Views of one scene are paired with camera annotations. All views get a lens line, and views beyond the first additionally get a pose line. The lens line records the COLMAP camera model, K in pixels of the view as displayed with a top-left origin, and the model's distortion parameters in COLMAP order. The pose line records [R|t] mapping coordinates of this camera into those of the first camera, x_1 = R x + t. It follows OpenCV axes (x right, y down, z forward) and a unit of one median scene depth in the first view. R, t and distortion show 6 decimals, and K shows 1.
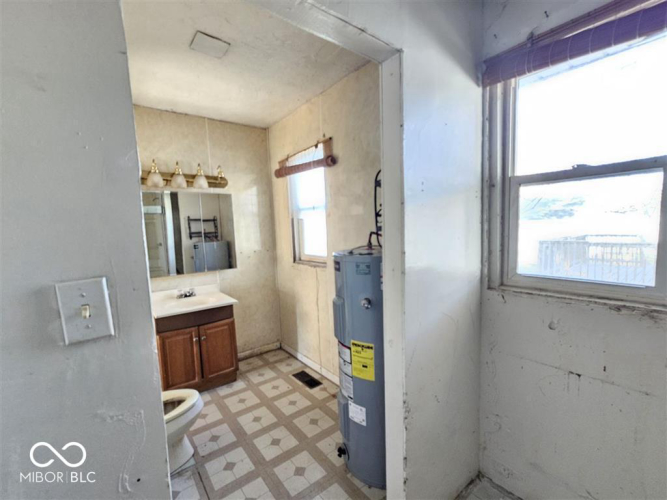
lens RADIAL K [[290.4, 0, 332.1], [0, 290.4, 254.0], [0, 0, 1]] dist [0.000217, 0.000860]
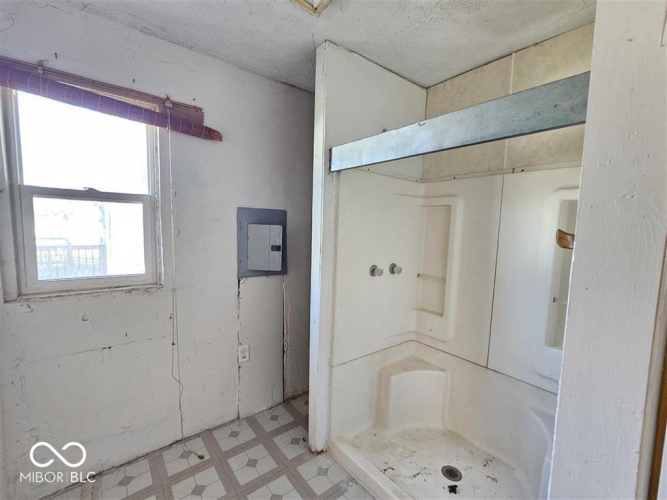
lens RADIAL K [[290.4, 0, 332.1], [0, 290.4, 254.0], [0, 0, 1]] dist [0.000217, 0.000860]
pose [[-0.004323, -0.061587, 0.998092, -0.401931], [0.069259, 0.995687, 0.061738, -0.019826], [-0.997589, 0.069393, -0.000039, -0.044252]]
